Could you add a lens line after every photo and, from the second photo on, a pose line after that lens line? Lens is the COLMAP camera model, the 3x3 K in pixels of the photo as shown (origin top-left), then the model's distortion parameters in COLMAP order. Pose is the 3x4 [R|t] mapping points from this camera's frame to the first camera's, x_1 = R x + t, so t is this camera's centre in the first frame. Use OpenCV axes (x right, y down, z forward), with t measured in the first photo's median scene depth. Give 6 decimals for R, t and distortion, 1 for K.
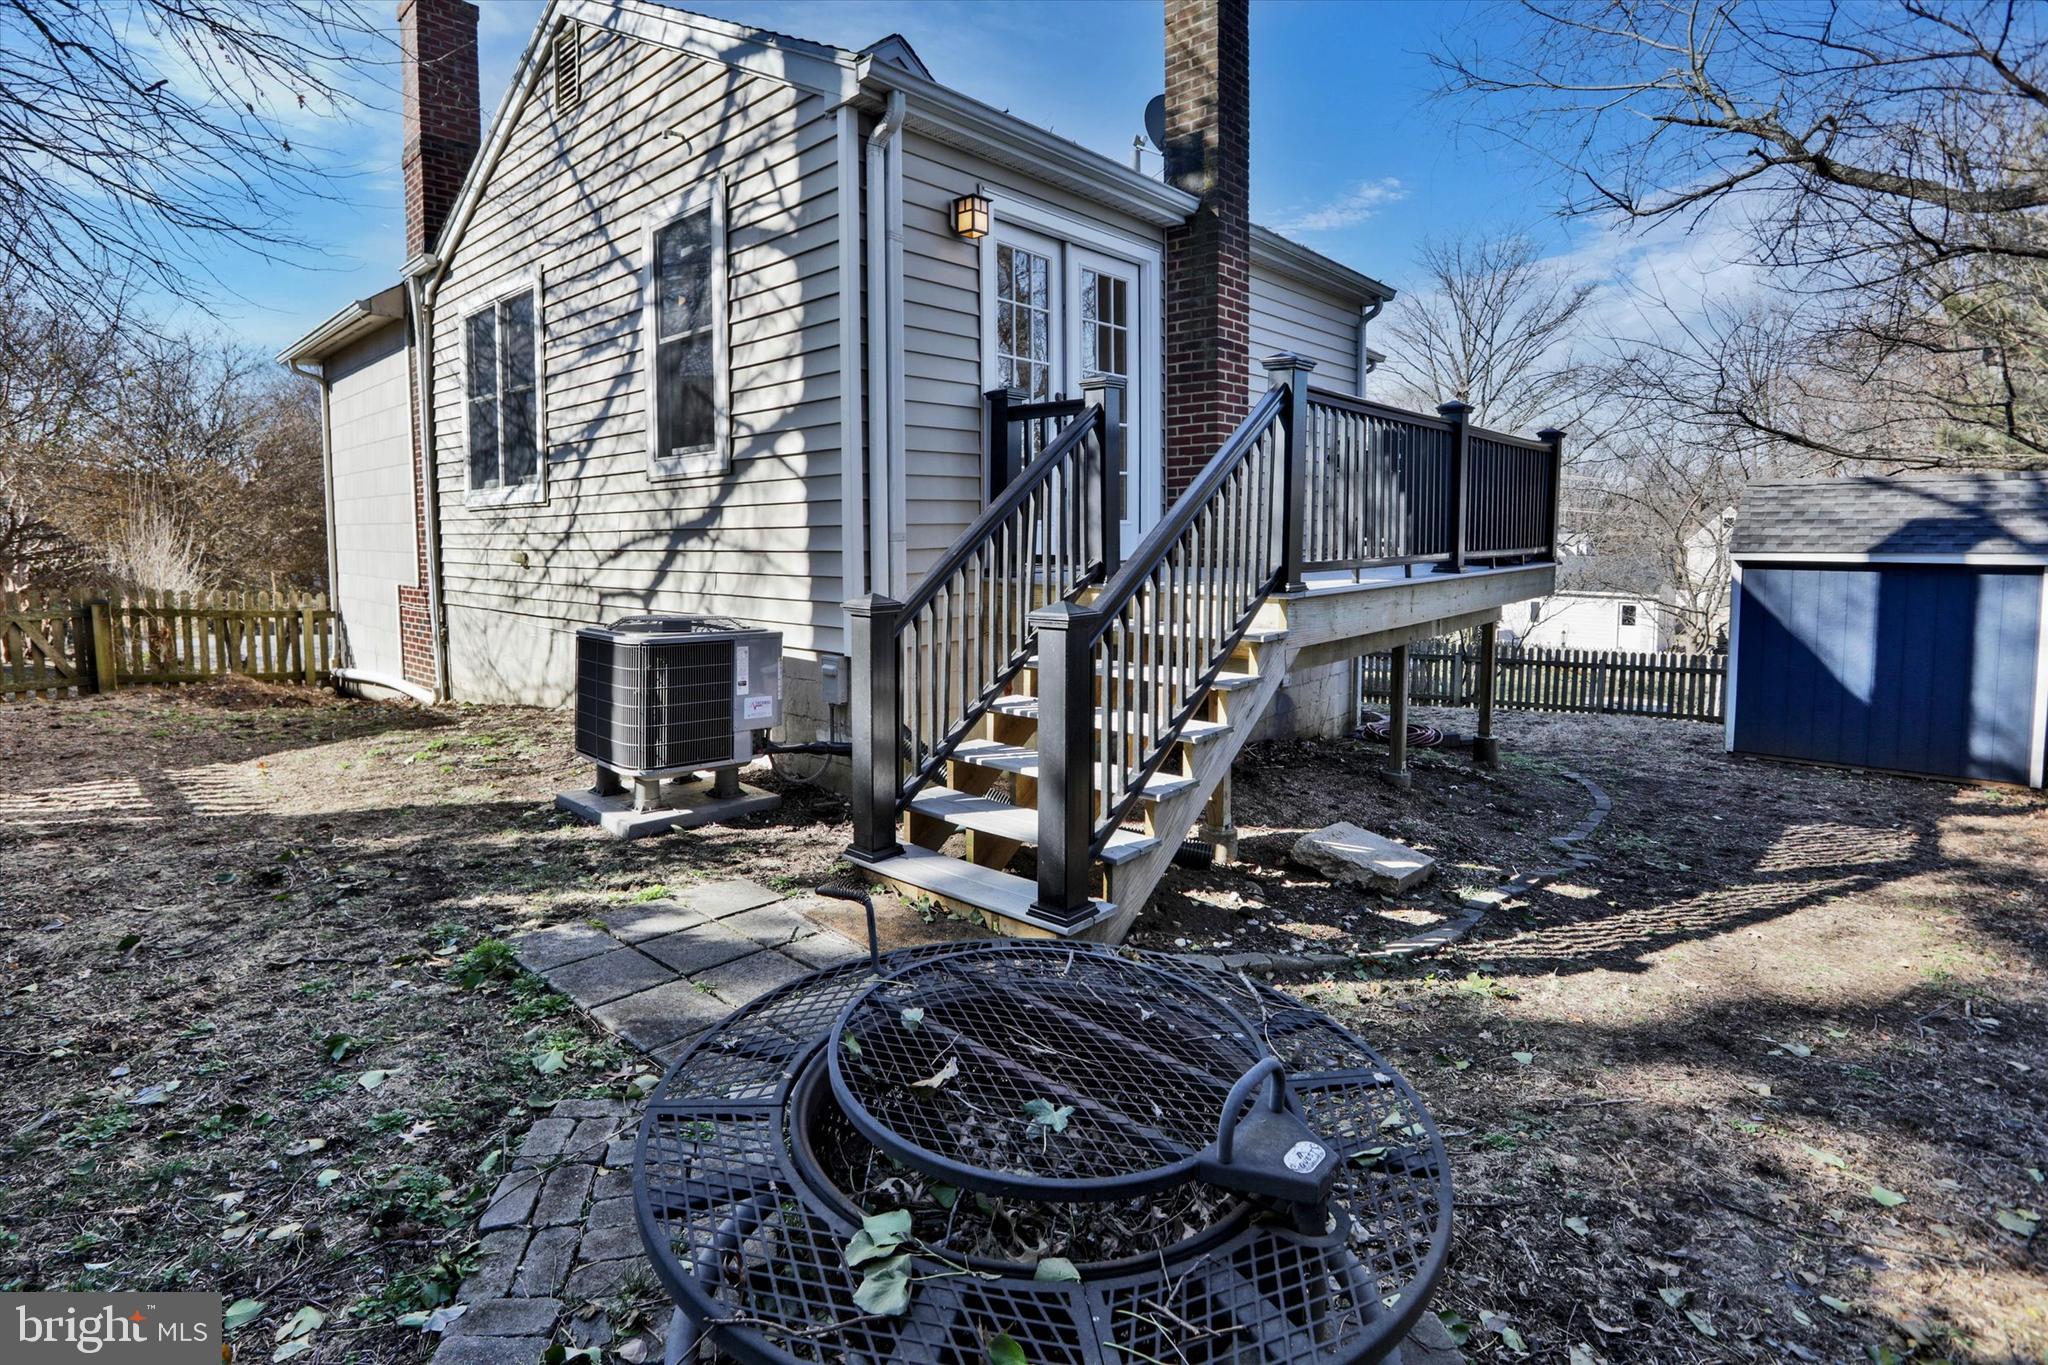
lens RADIAL K [[1104.3, 0, 1028.0], [0, 1104.3, 646.2], [0, 0, 1]] dist [-0.016316, 0.000198]
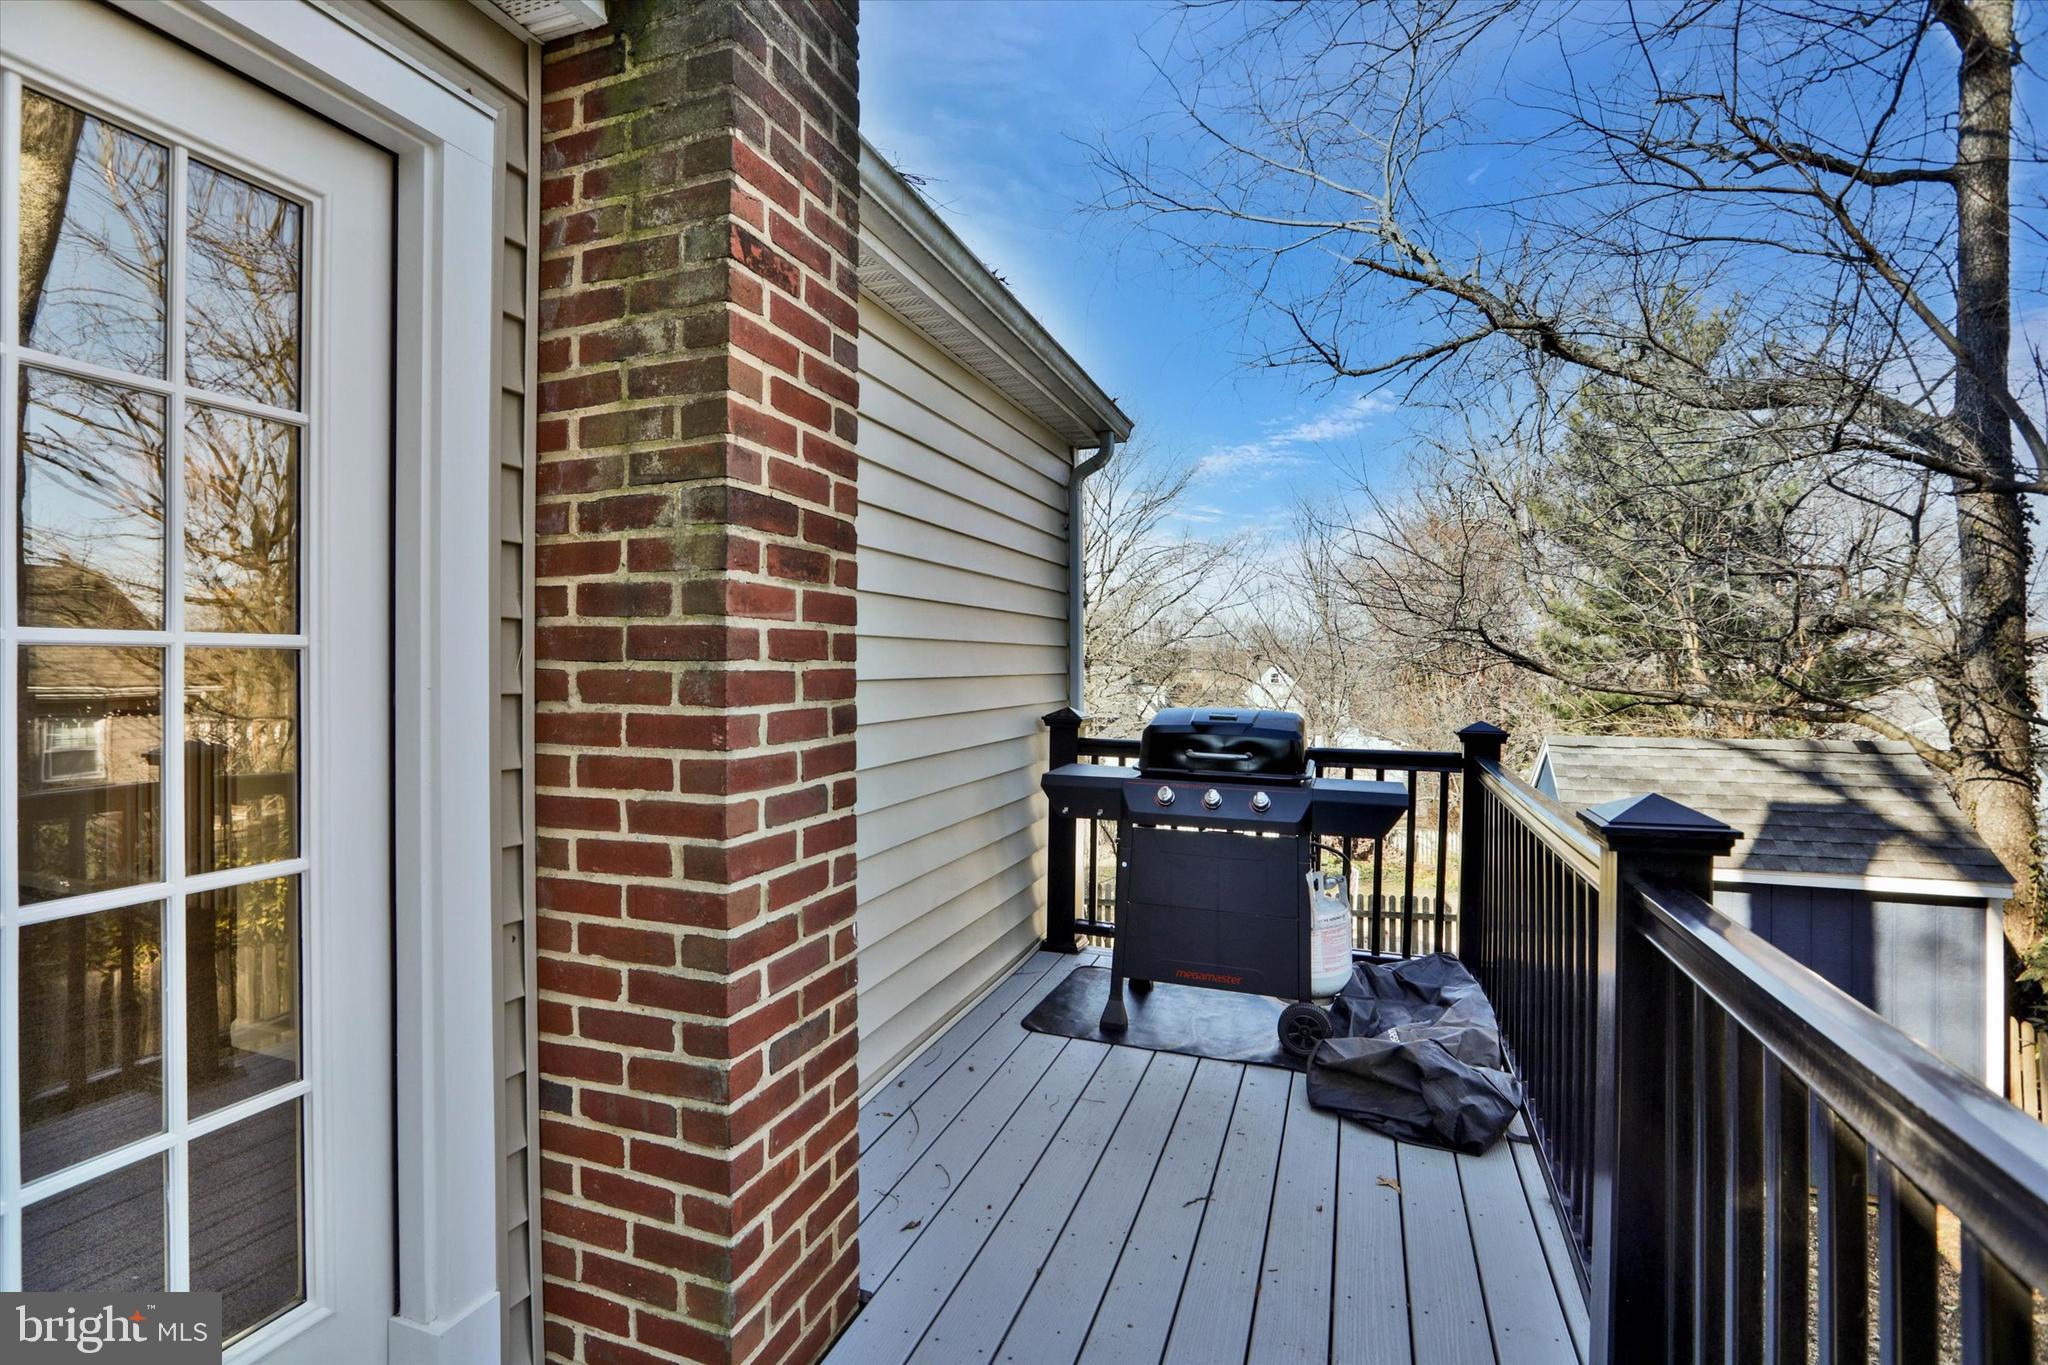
lens RADIAL K [[955.9, 0, 1009.1], [0, 955.9, 675.1], [0, 0, 1]] dist [-0.042852, 0.016543]
pose [[0.937077, 0.009409, 0.348995, 0.120849], [0.017712, 0.997068, -0.074439, -0.170698], [-0.348673, 0.075937, 0.934163, 0.605497]]
